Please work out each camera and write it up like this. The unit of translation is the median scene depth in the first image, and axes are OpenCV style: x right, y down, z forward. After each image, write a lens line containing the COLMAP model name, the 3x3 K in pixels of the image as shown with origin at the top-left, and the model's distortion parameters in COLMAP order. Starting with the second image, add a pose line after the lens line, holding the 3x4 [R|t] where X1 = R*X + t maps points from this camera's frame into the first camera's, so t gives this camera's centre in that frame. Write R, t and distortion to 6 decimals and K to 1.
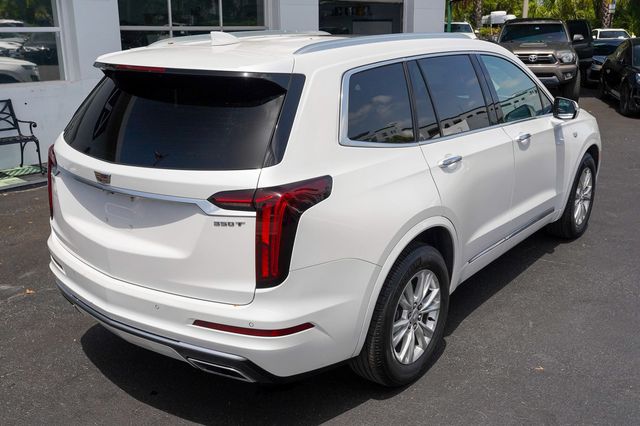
lens RADIAL K [[634.0, 0, 320.0], [0, 634.0, 213.0], [0, 0, 1]] dist [0.001956, 0.001282]
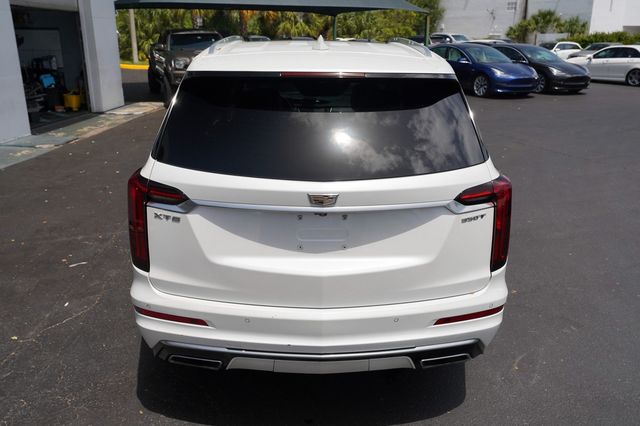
lens RADIAL K [[540.8, 0, 326.1], [0, 540.8, 213.1], [0, 0, 1]] dist [-0.008741, 0.010953]
pose [[0.772137, -0.191103, 0.606040, -0.798778], [0.173043, 0.980900, 0.088838, -0.103457], [-0.611441, 0.036275, 0.790458, 0.400867]]
